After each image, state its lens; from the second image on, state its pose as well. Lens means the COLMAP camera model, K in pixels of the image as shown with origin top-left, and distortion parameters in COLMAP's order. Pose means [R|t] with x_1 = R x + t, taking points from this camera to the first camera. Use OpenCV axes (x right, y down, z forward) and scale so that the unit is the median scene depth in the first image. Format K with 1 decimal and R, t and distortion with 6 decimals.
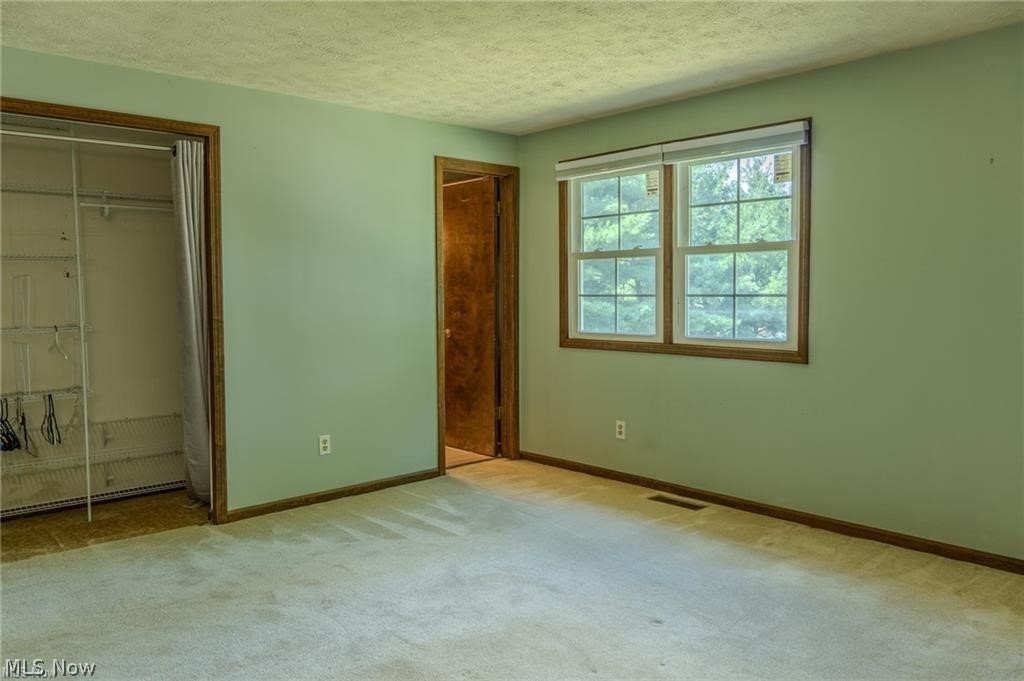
lens RADIAL K [[760.5, 0, 512.7], [0, 760.5, 339.5], [0, 0, 1]] dist [-0.006329, -0.003504]
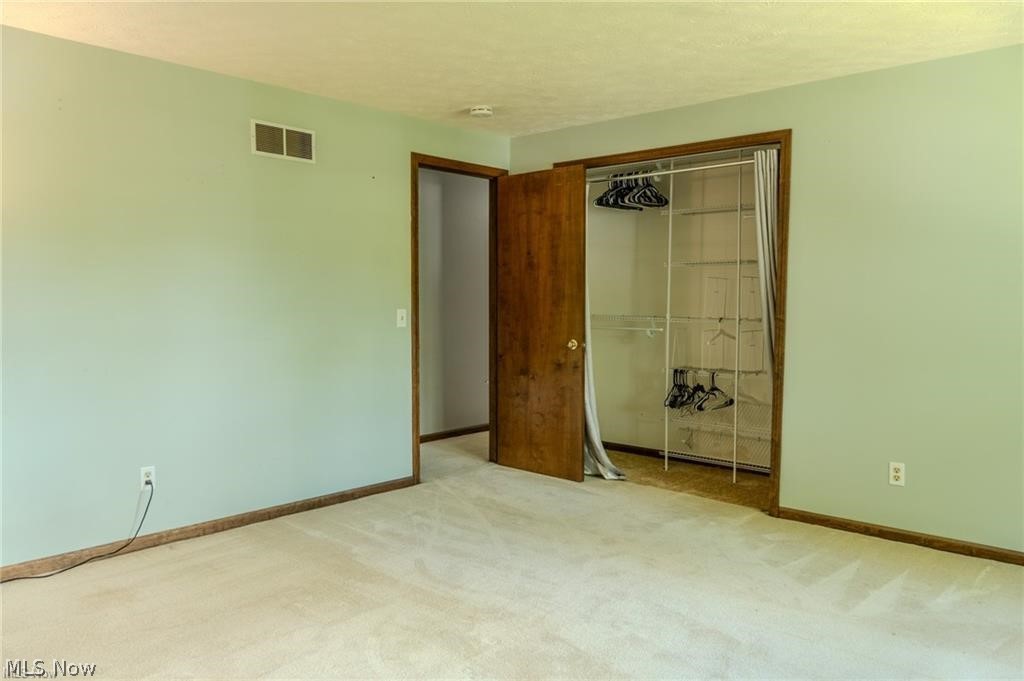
lens RADIAL K [[760.5, 0, 512.1], [0, 760.5, 339.1], [0, 0, 1]] dist [-0.006329, -0.003504]
pose [[0.088509, 0.067390, -0.993793, 0.623100], [-0.066802, 0.995864, 0.061581, -0.038466], [0.993833, 0.060937, 0.092645, 0.564302]]
